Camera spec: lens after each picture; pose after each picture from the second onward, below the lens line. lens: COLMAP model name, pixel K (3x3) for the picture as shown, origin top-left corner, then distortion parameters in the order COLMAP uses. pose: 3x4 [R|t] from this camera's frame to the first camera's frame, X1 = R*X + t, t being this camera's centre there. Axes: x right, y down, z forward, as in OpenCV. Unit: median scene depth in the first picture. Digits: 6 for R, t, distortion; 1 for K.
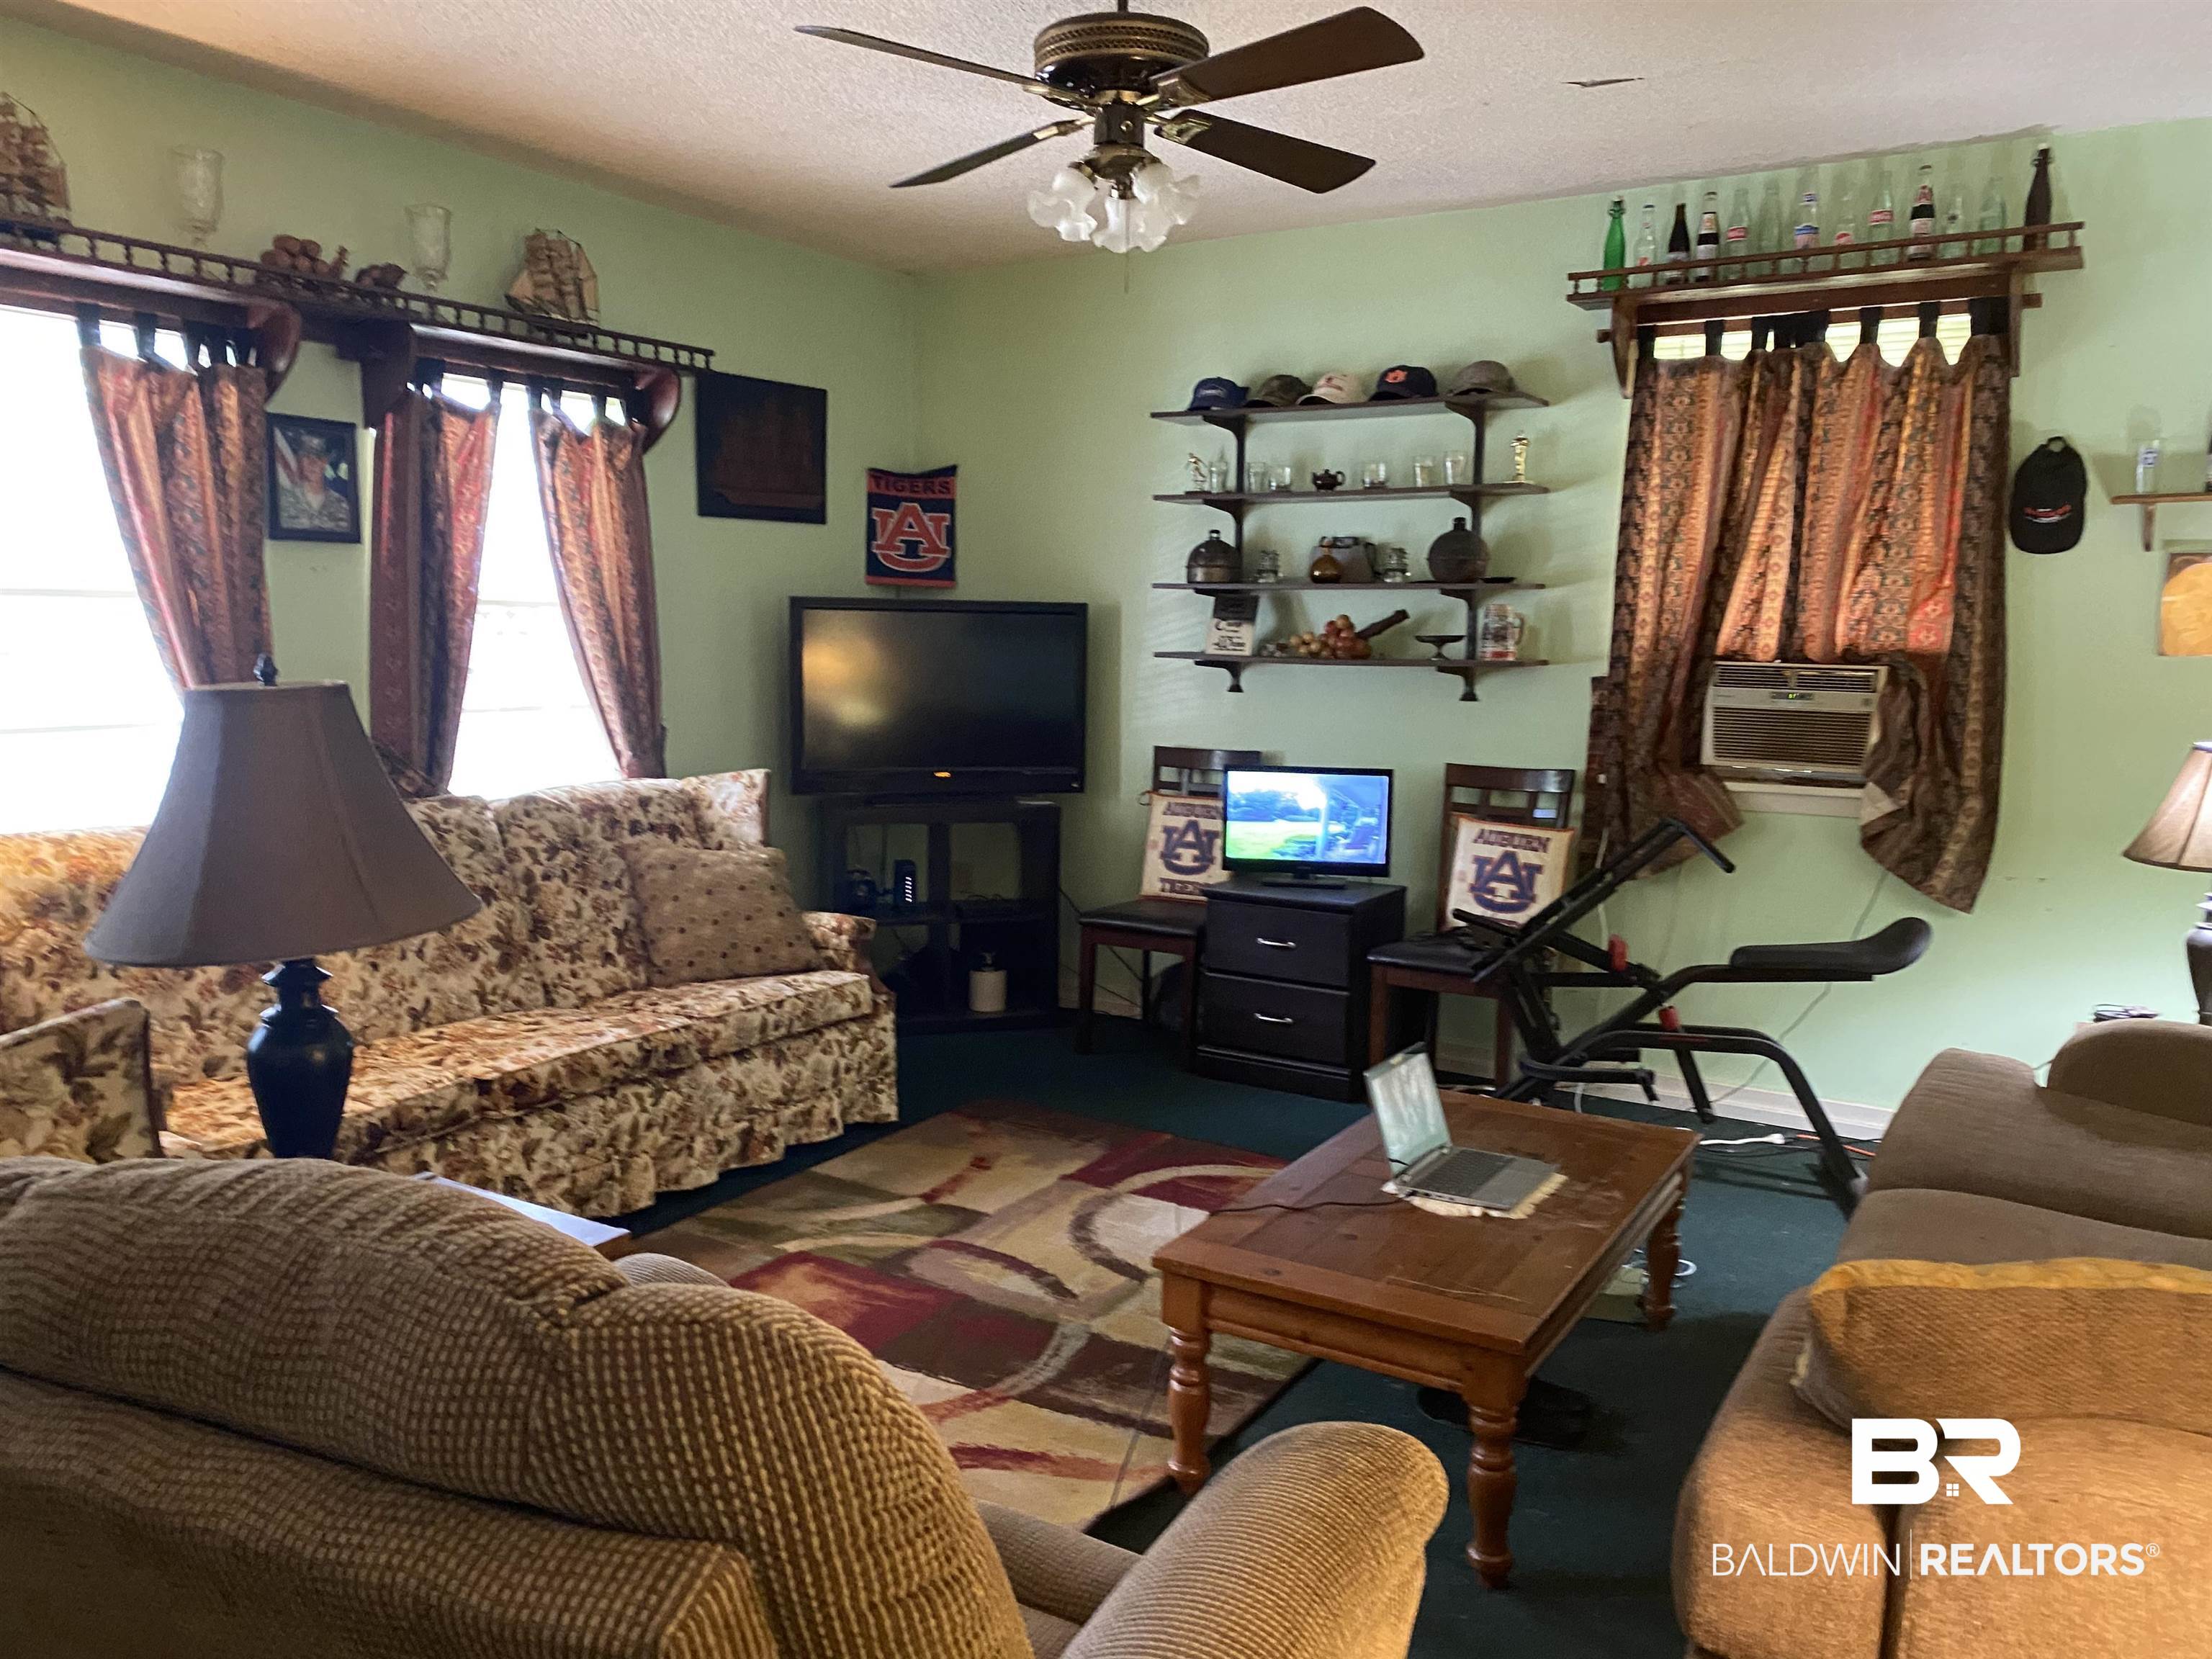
lens RADIAL K [[1675.3, 0, 1095.4], [0, 1675.3, 820.3], [0, 0, 1]] dist [0.040304, -0.052005]
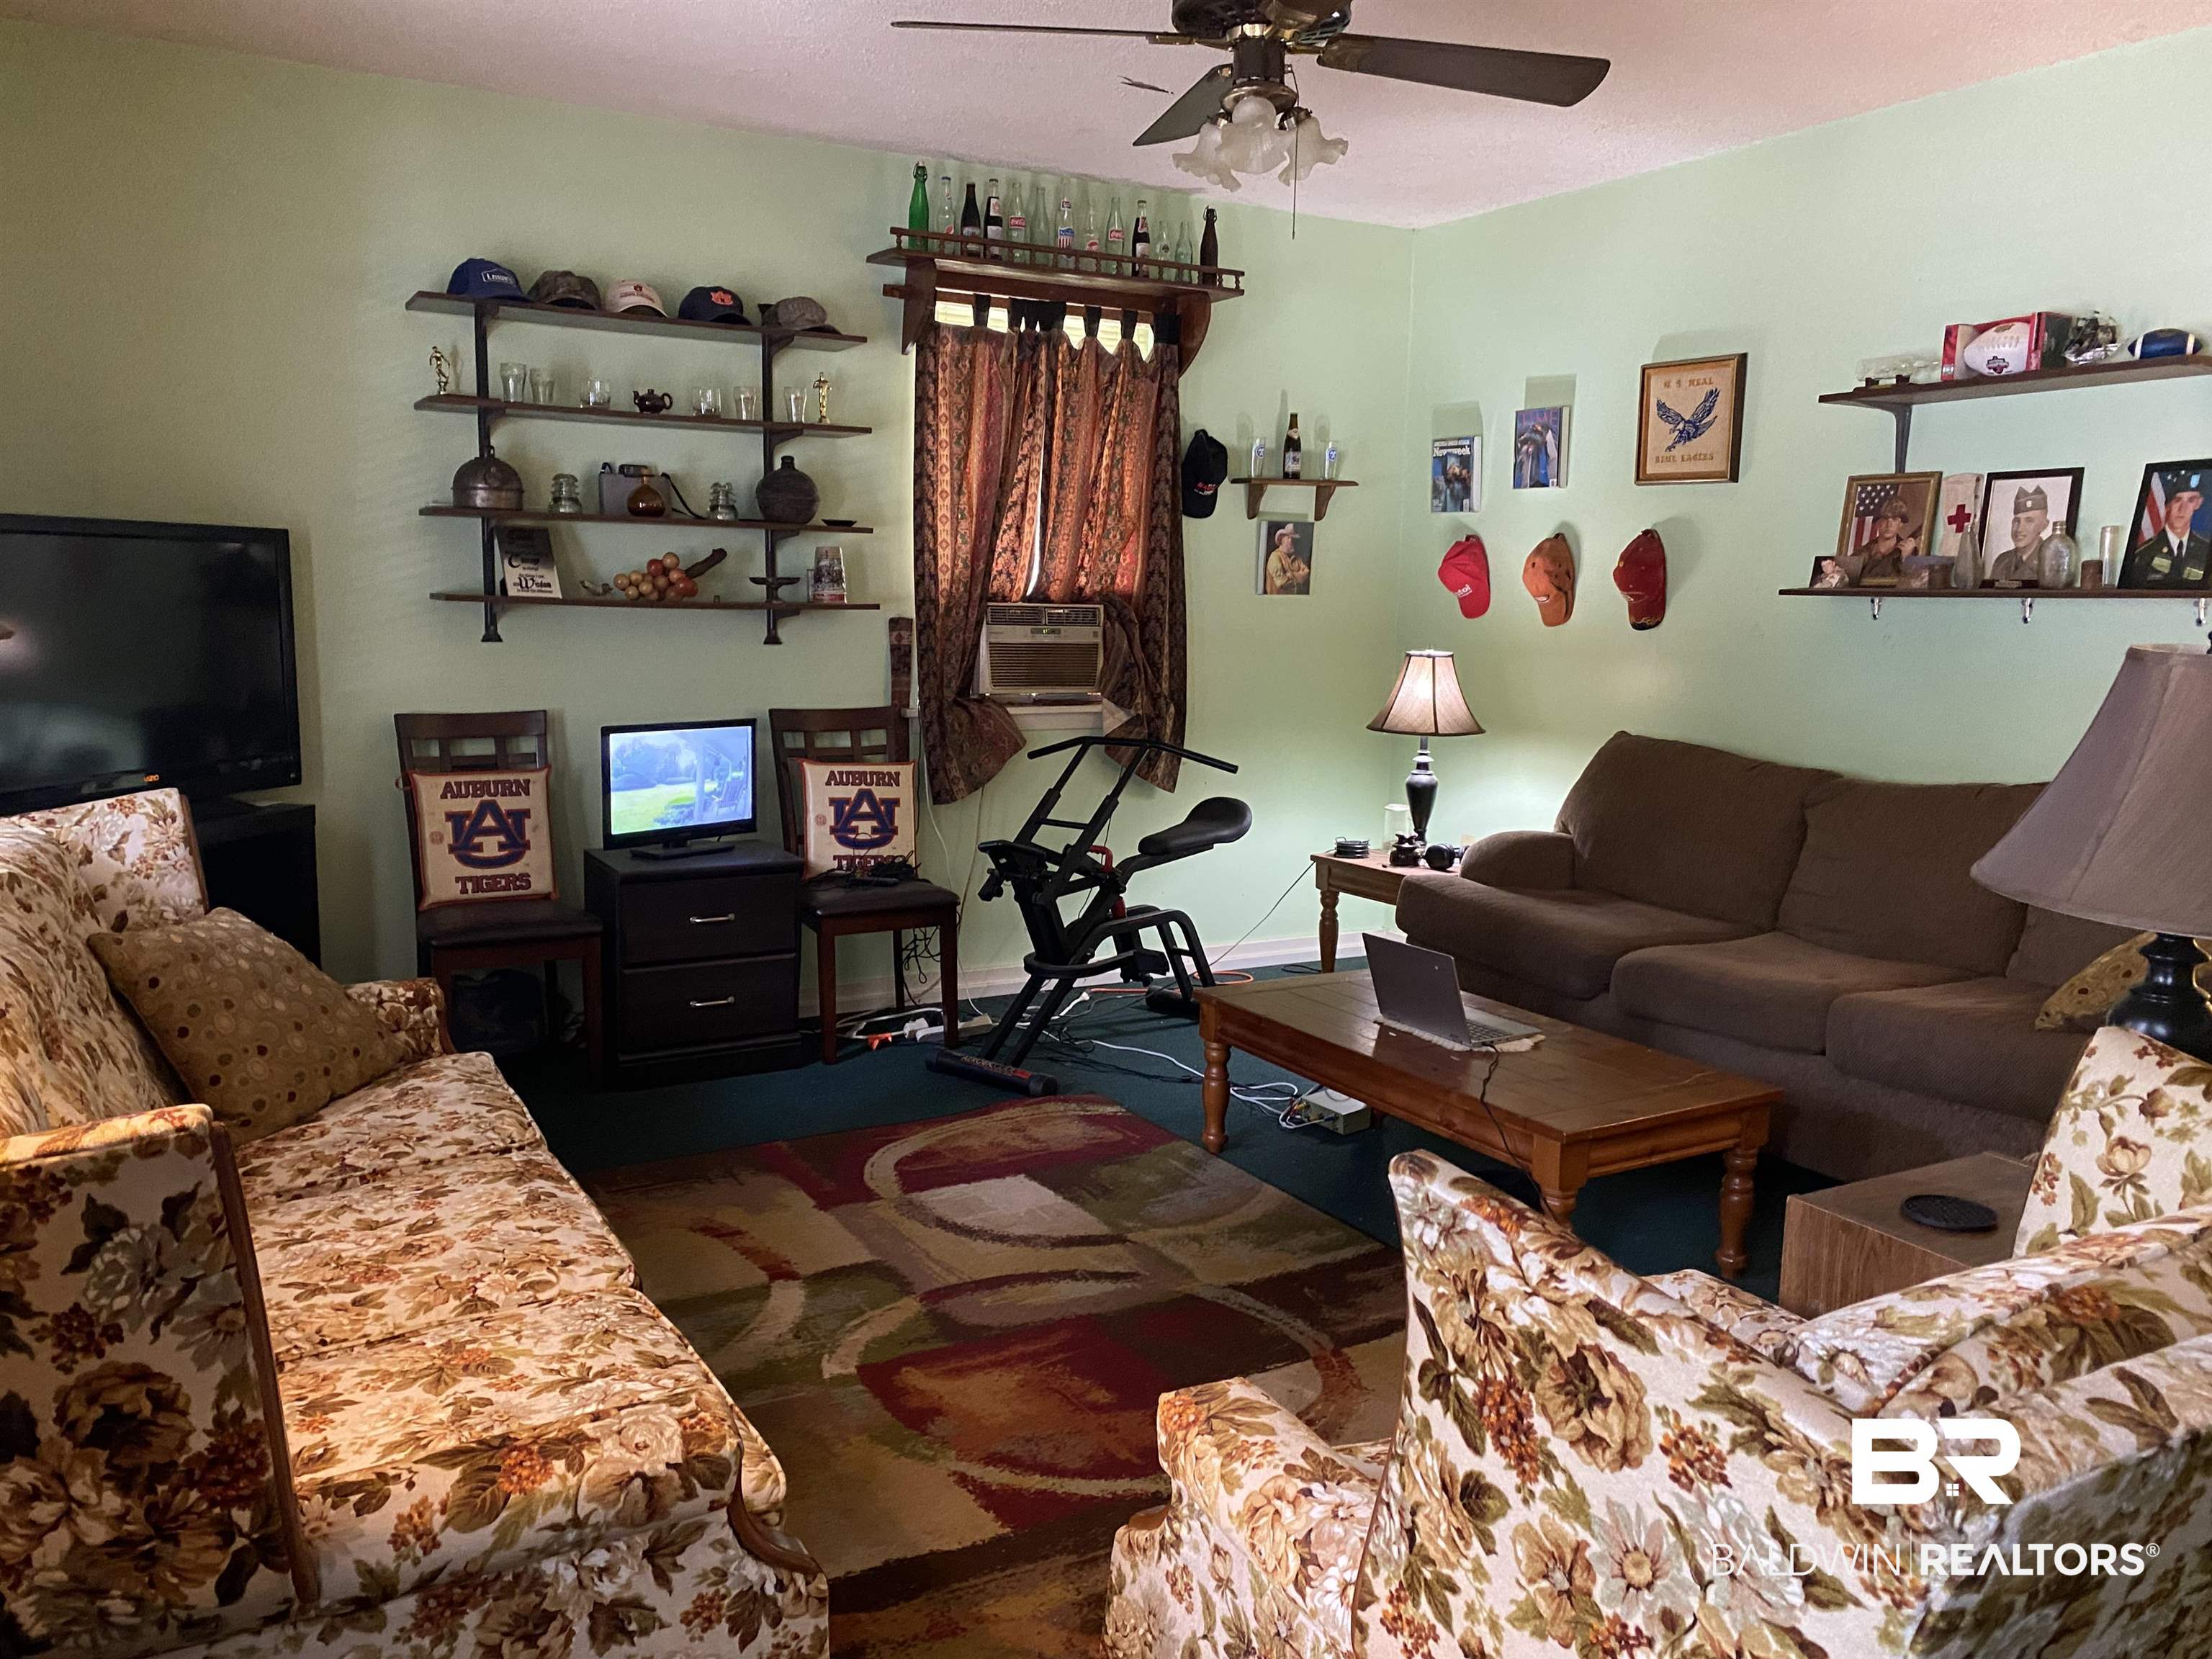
lens RADIAL K [[1675.3, 0, 1094.1], [0, 1675.3, 840.3], [0, 0, 1]] dist [0.040304, -0.052005]
pose [[0.492025, -0.138750, 0.859453, -0.585711], [0.083386, 0.990190, 0.112119, -0.055496], [-0.866578, 0.016501, 0.498768, 0.373988]]
